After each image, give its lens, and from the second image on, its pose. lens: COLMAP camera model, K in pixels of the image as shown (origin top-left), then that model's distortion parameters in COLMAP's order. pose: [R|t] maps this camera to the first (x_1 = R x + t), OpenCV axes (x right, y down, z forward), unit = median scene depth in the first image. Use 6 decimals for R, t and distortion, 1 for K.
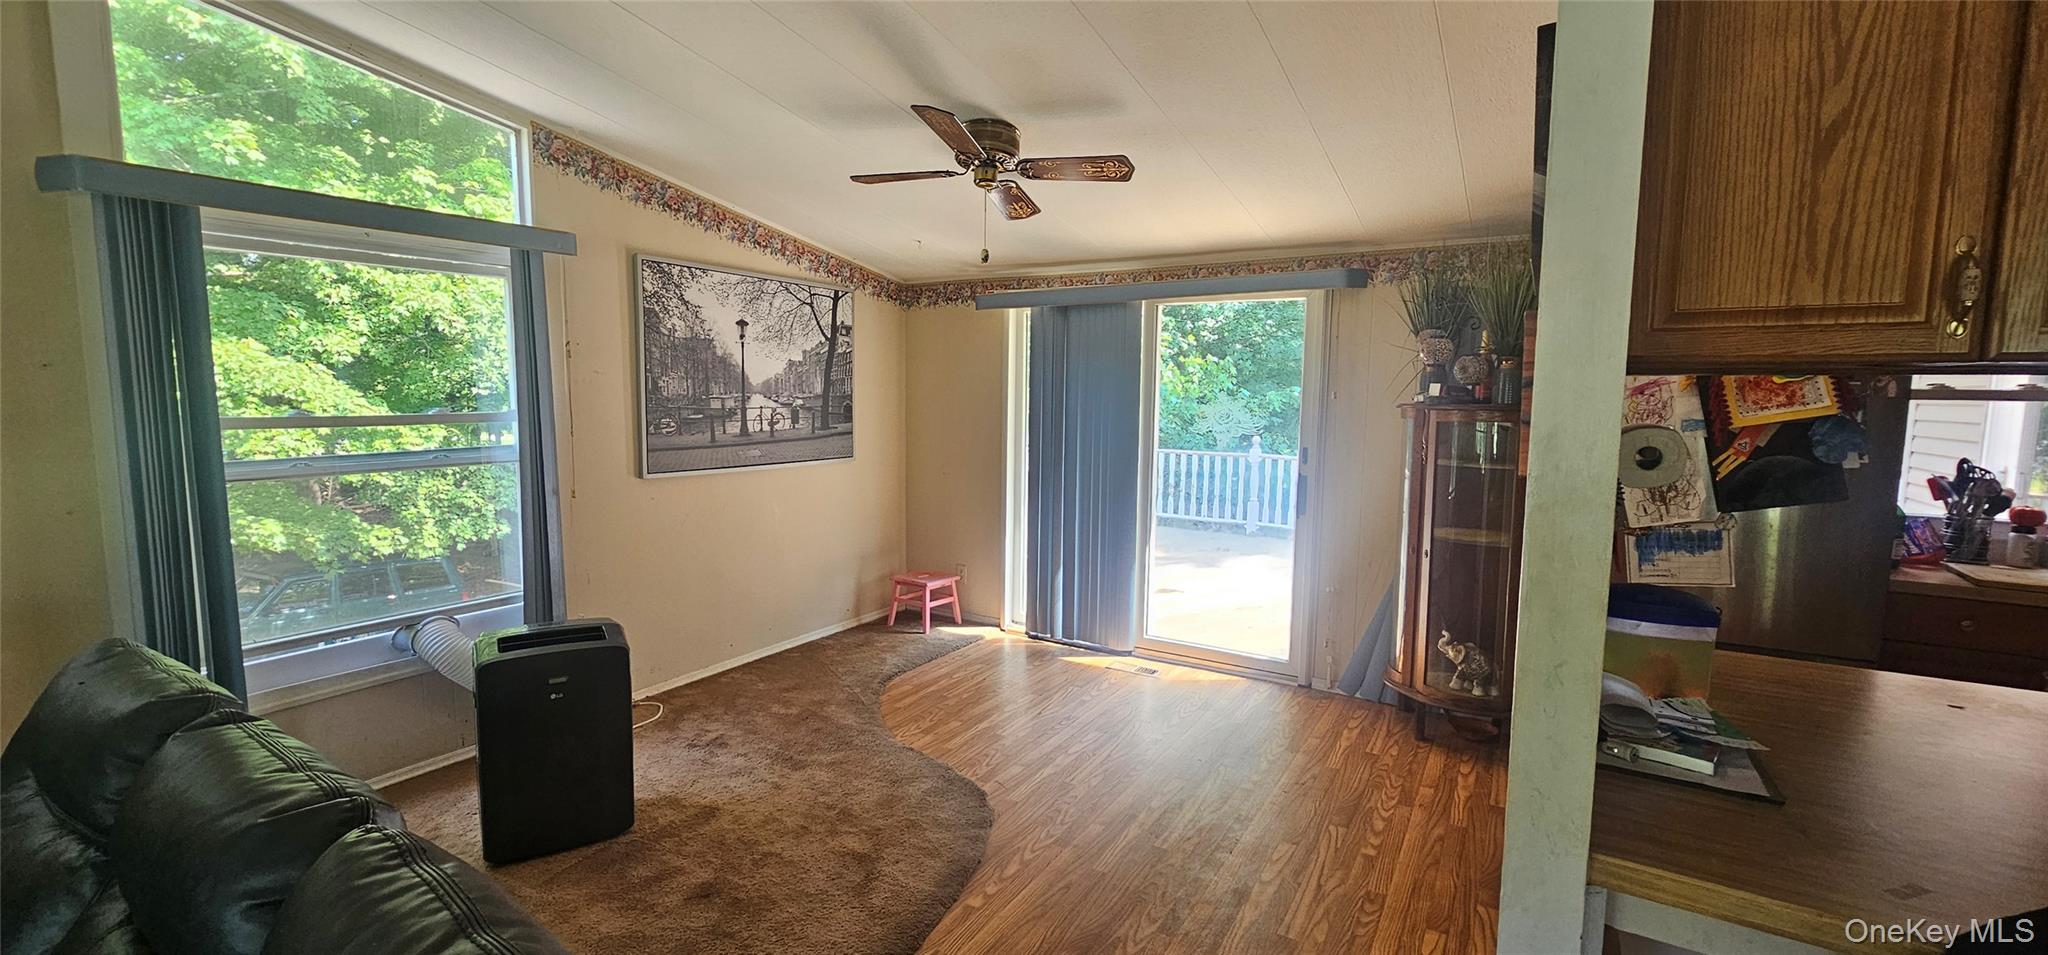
lens RADIAL K [[833.5, 0, 1019.7], [0, 833.5, 481.7], [0, 0, 1]] dist [-0.008543, 0.000058]
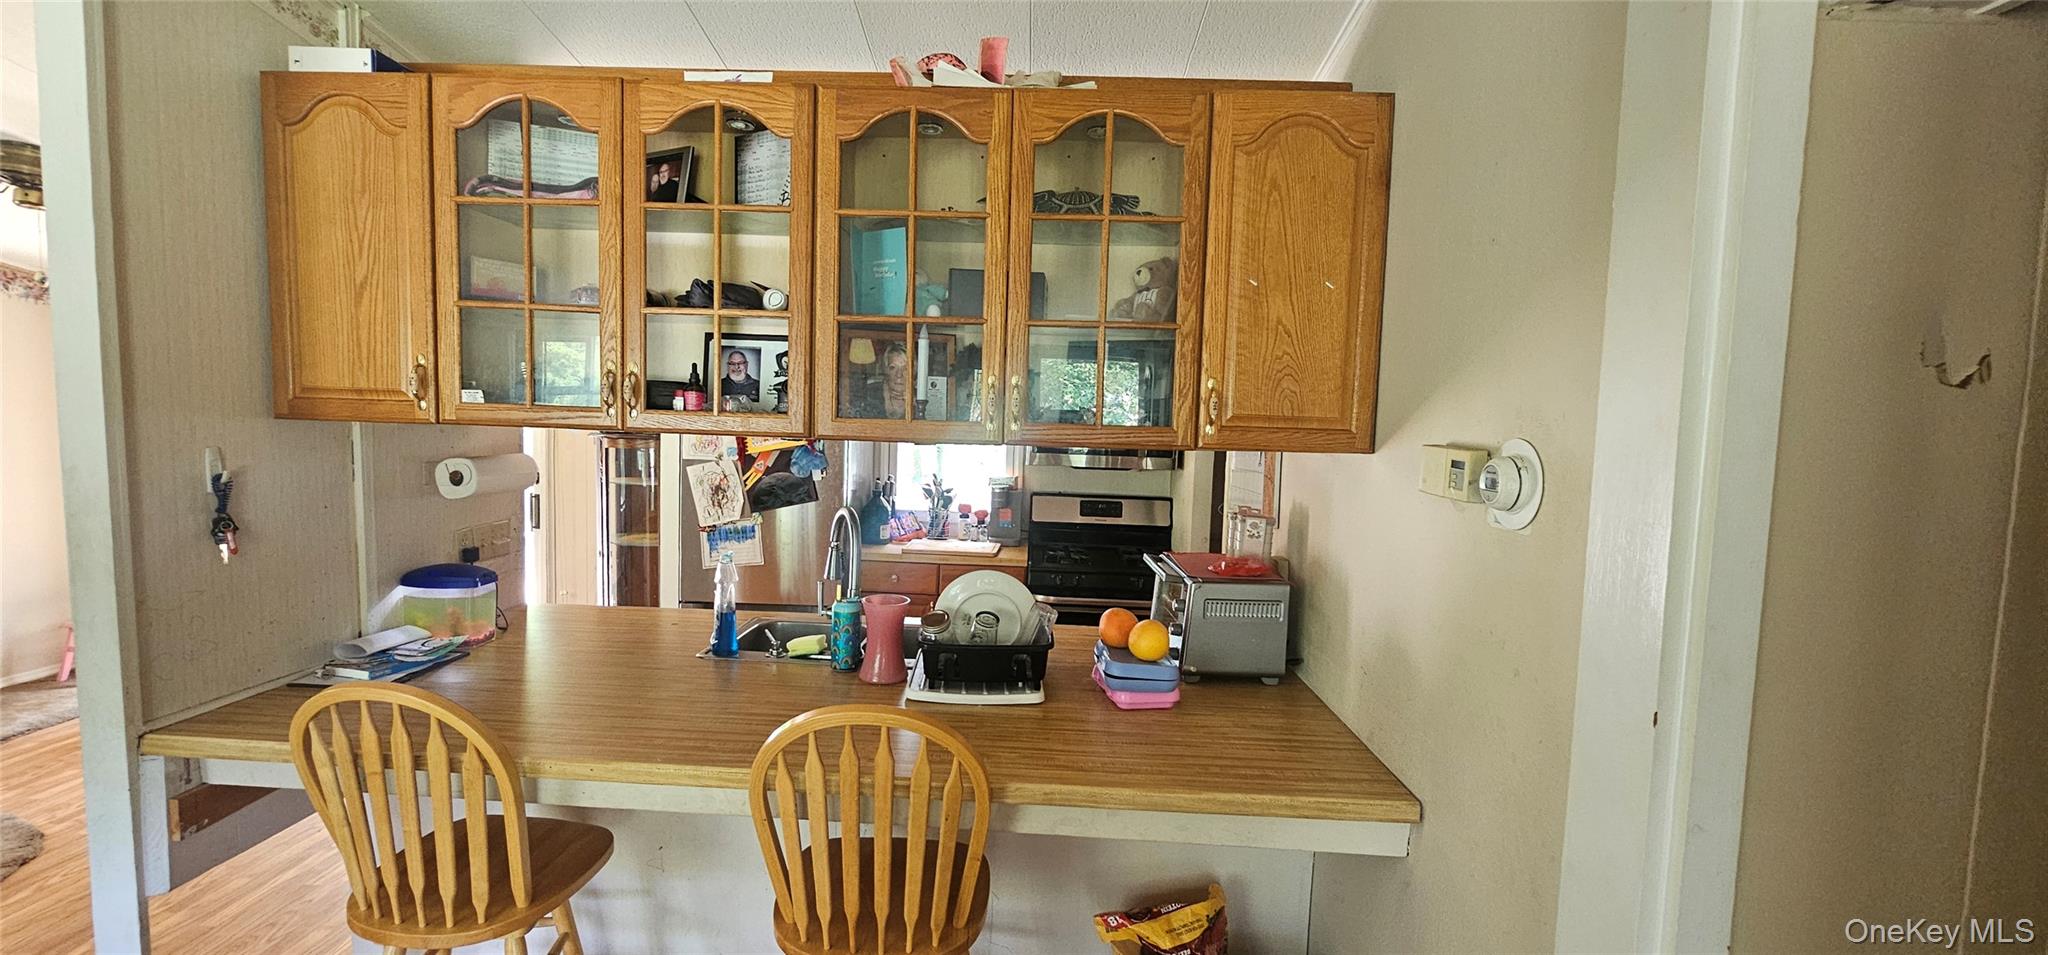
lens RADIAL K [[833.5, 0, 1019.5], [0, 833.5, 477.0], [0, 0, 1]] dist [-0.008543, 0.000058]
pose [[0.857807, -0.016748, 0.513699, 0.391915], [0.031018, 0.999334, -0.019215, 0.013502], [-0.513035, 0.032417, 0.857755, -0.359059]]
